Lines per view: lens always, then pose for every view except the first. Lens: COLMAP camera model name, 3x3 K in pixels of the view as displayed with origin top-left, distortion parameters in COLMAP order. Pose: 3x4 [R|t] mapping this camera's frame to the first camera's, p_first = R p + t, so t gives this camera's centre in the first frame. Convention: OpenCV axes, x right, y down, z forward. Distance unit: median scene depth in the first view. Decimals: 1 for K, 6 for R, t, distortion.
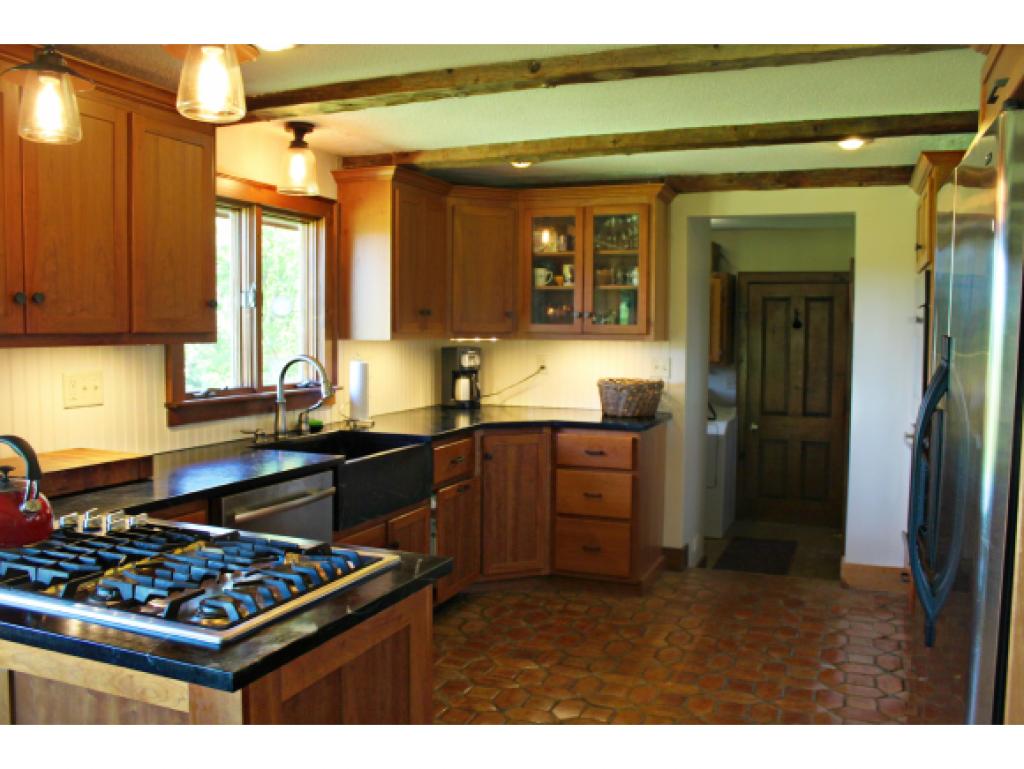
lens RADIAL K [[860.8, 0, 538.7], [0, 860.8, 385.0], [0, 0, 1]] dist [-0.160139, 0.147683]
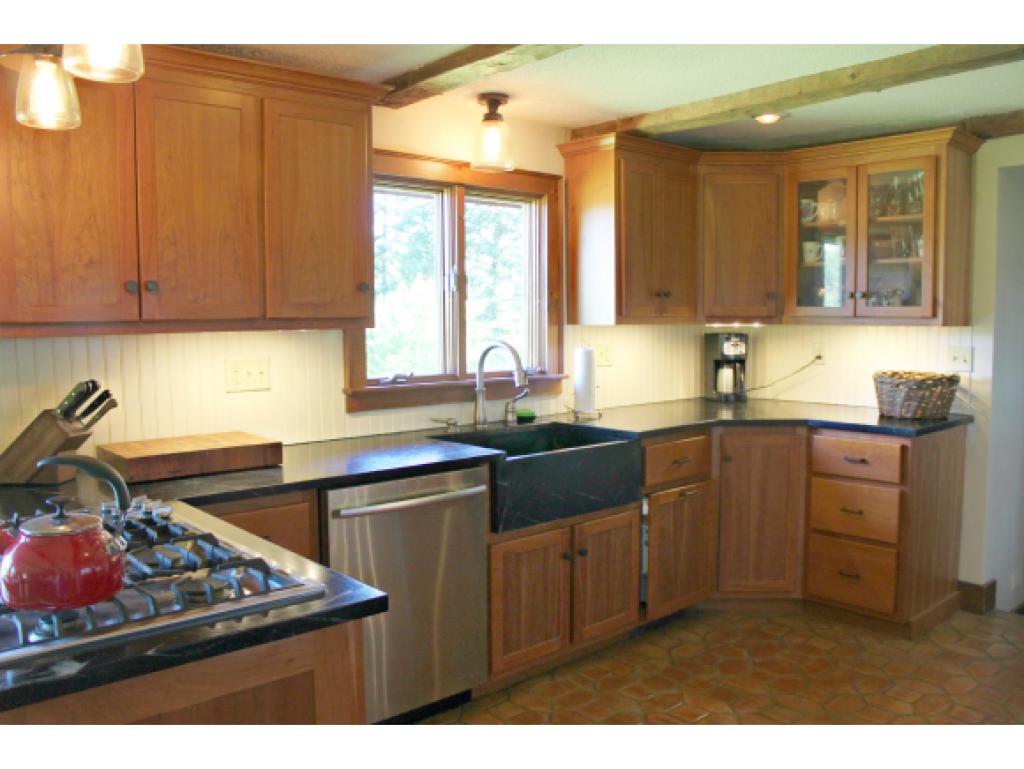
lens RADIAL K [[860.8, 0, 509.7], [0, 860.8, 384.6], [0, 0, 1]] dist [-0.160139, 0.147683]
pose [[0.894809, 0.022261, -0.445894, 0.134770], [-0.016090, 0.999715, 0.017620, -0.003502], [0.446159, -0.008592, 0.894912, 0.132062]]
